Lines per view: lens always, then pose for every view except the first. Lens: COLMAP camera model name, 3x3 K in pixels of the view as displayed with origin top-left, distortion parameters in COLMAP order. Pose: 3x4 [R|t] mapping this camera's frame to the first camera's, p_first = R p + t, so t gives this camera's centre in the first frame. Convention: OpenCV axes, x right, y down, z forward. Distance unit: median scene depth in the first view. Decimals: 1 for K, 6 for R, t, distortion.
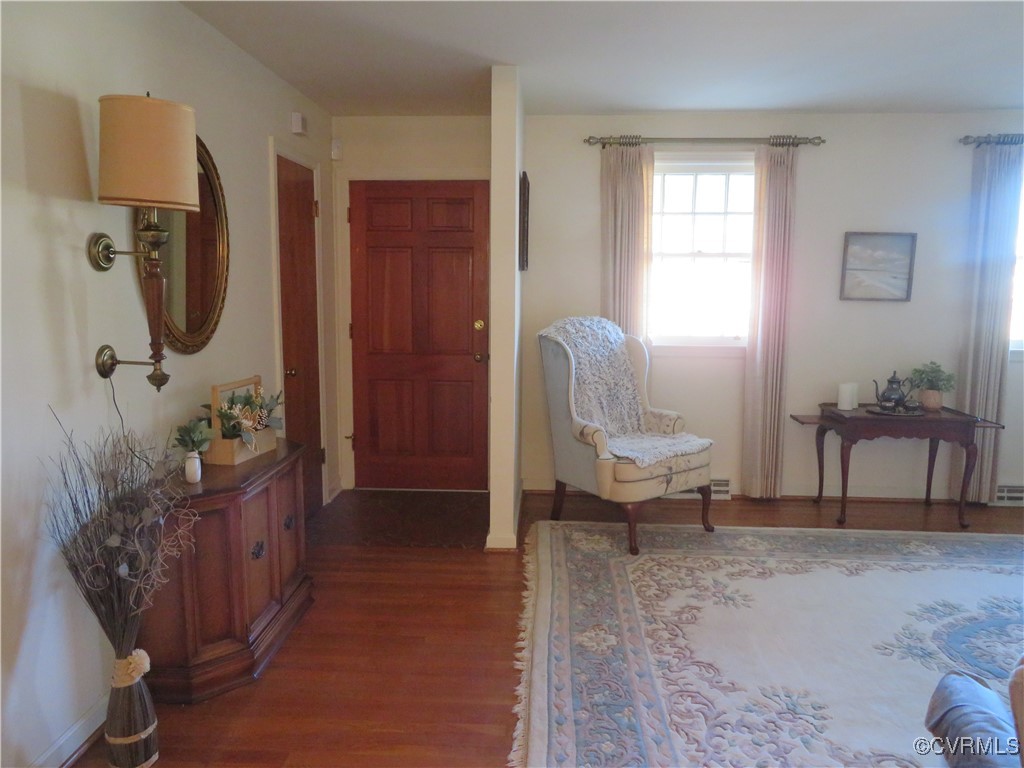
lens RADIAL K [[734.7, 0, 509.0], [0, 734.7, 379.2], [0, 0, 1]] dist [-0.003149, 0.014751]
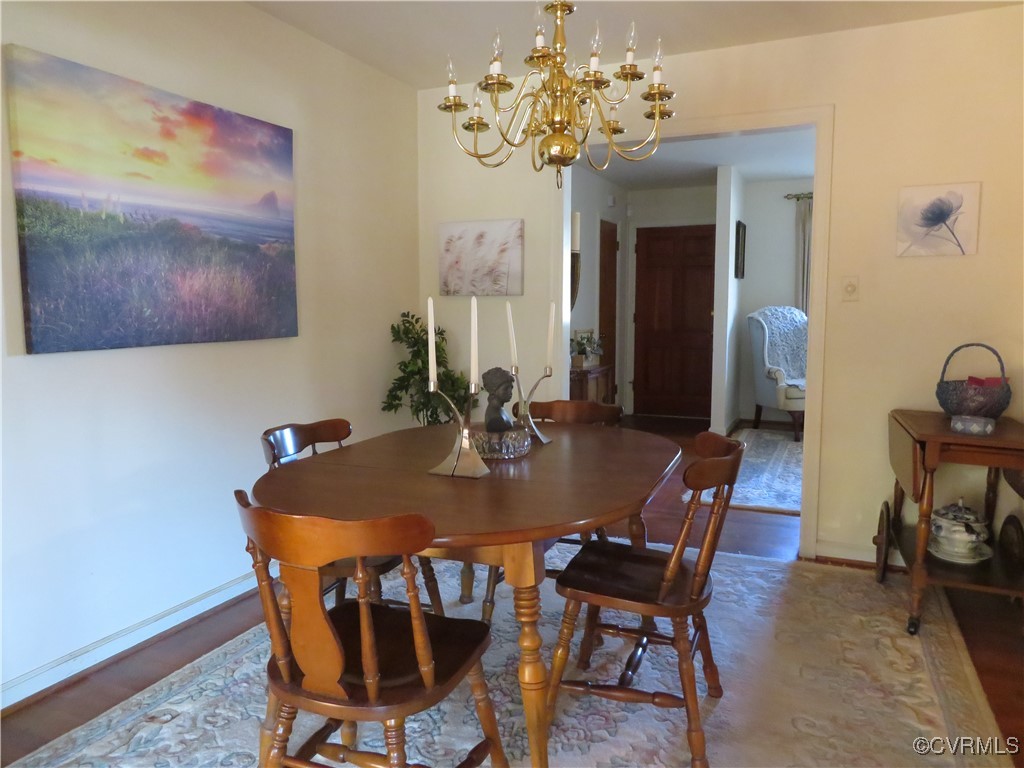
lens RADIAL K [[734.7, 0, 509.0], [0, 734.7, 379.2], [0, 0, 1]] dist [-0.003149, 0.014751]
pose [[0.932625, 0.026685, -0.359859, 0.137838], [-0.037827, 0.998997, -0.023953, 0.140610], [0.358859, 0.035951, 0.932699, -0.734736]]
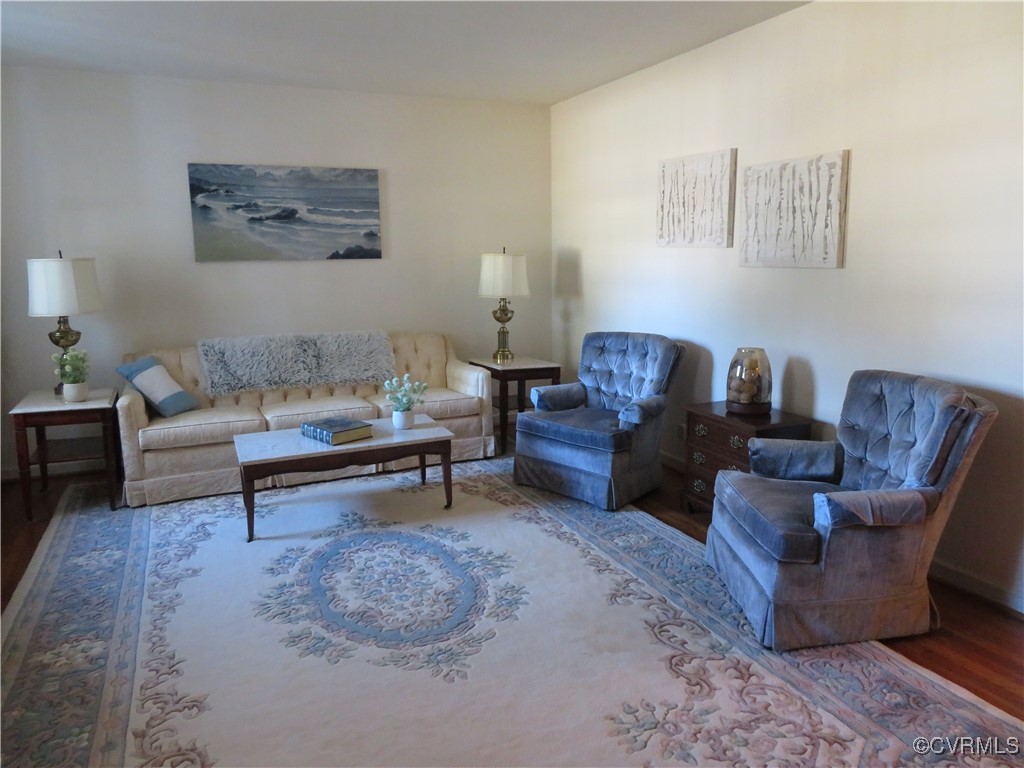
lens RADIAL K [[728.2, 0, 512.0], [0, 728.2, 384.0], [0, 0, 1]] dist [-0.012860, 0.003916]
pose [[-0.462526, -0.155760, 0.872816, -0.123075], [0.128012, 0.962399, 0.239583, -0.091300], [-0.877316, 0.222544, -0.425196, 0.797894]]
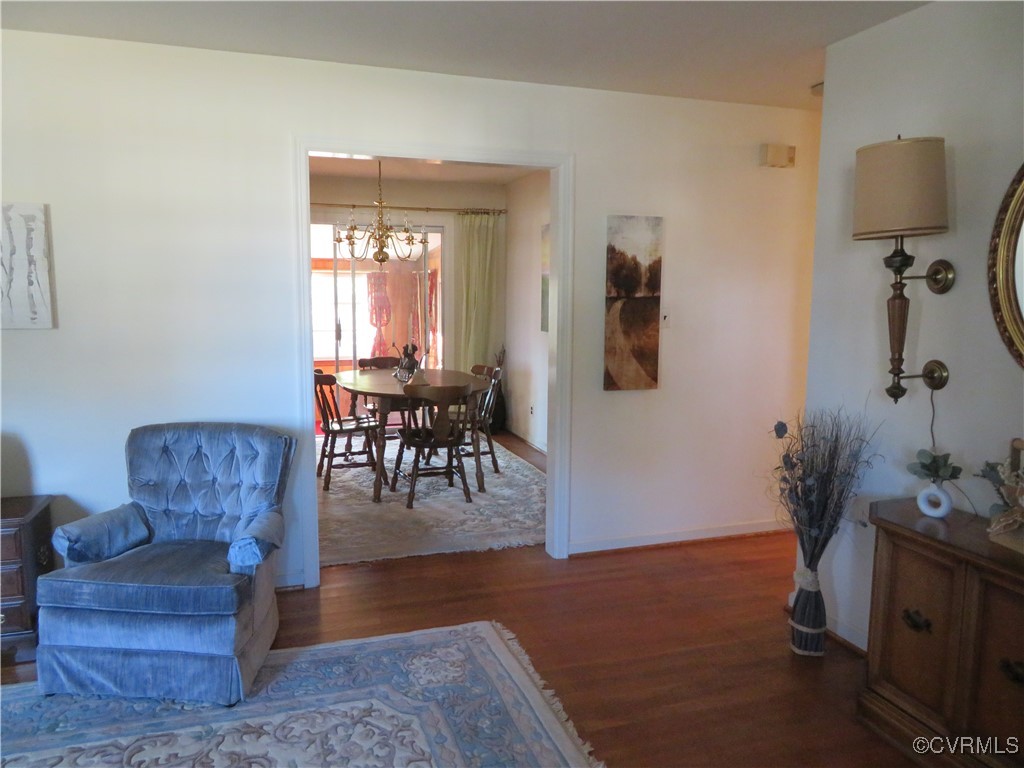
lens RADIAL K [[728.2, 0, 512.0], [0, 728.2, 384.0], [0, 0, 1]] dist [-0.012860, 0.003916]
pose [[-0.927271, 0.033285, -0.372908, 0.249578], [-0.063828, 0.967404, 0.245062, -0.131507], [0.368910, 0.251041, -0.894921, 0.958505]]
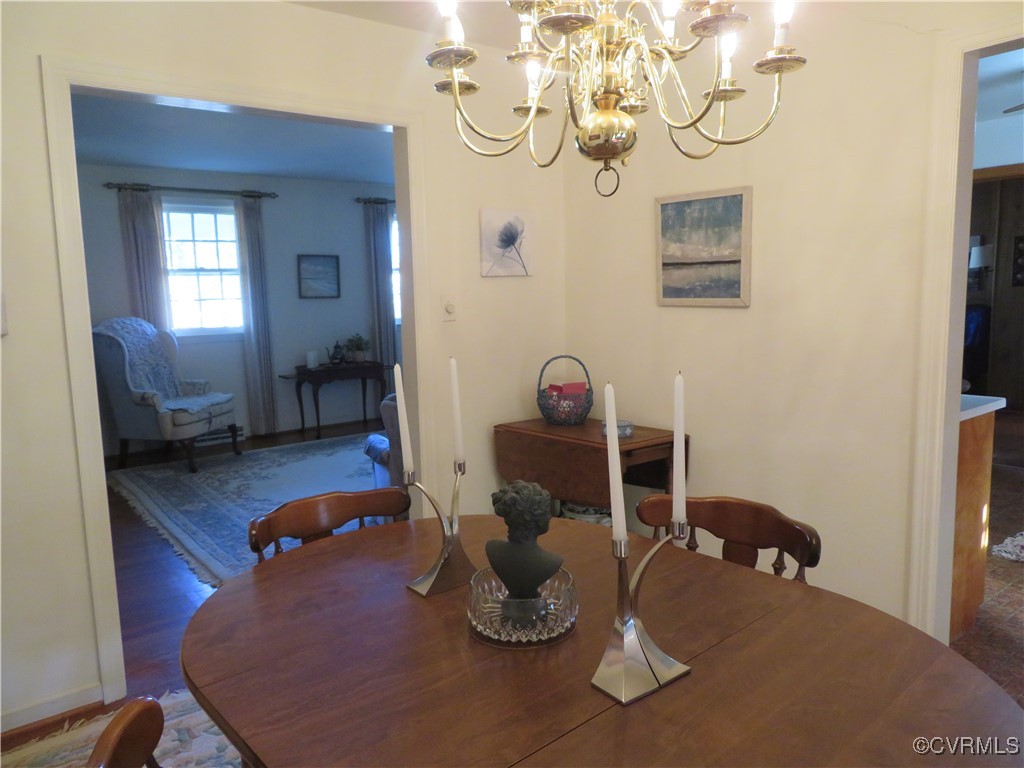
lens RADIAL K [[728.2, 0, 512.0], [0, 728.2, 384.0], [0, 0, 1]] dist [-0.012860, 0.003916]
pose [[0.747109, -0.112196, 0.655165, -0.257861], [0.113892, 0.992683, 0.040120, 0.065364], [-0.654872, 0.044644, 0.754420, -0.475284]]
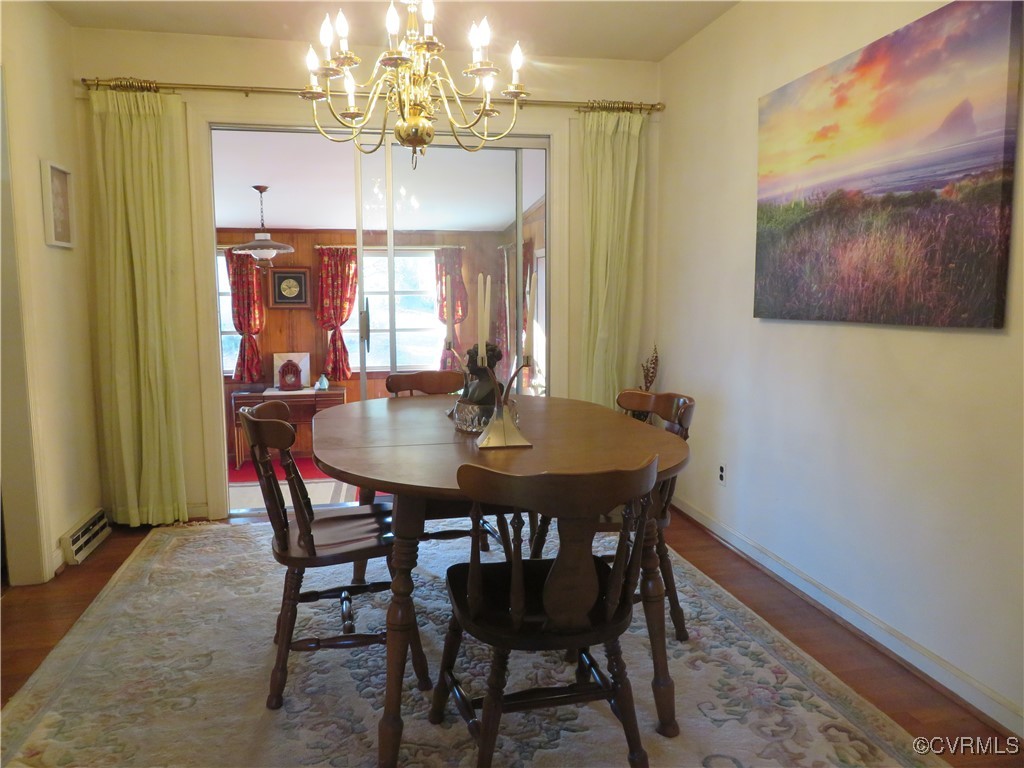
lens RADIAL K [[734.7, 0, 509.0], [0, 734.7, 379.2], [0, 0, 1]] dist [-0.003149, 0.014751]
pose [[-0.966643, 0.028106, -0.254579, 0.060814], [-0.034354, 0.970752, 0.237615, 0.018085], [0.253812, 0.238435, -0.937405, 0.262377]]
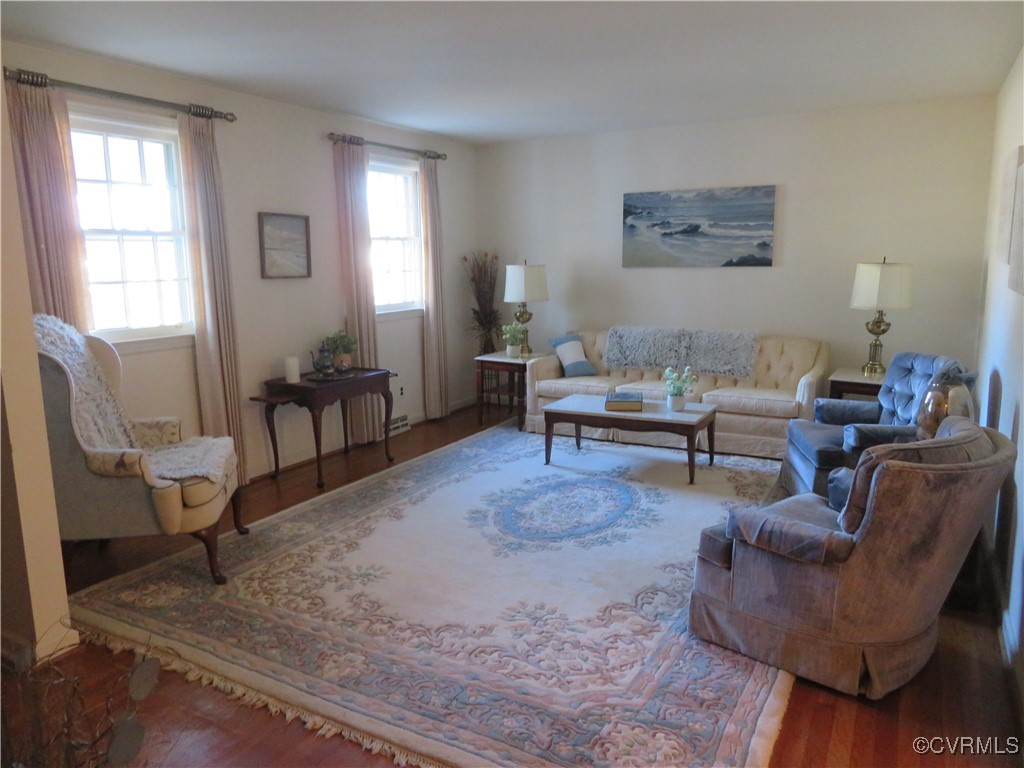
lens RADIAL K [[732.3, 0, 512.0], [0, 732.3, 384.0], [0, 0, 1]] dist [-0.019896, -0.001309]
pose [[0.434840, -0.165651, 0.885141, -0.349591], [0.135345, 0.983792, 0.117623, -0.039698], [-0.890279, 0.068652, 0.450212, 0.264451]]
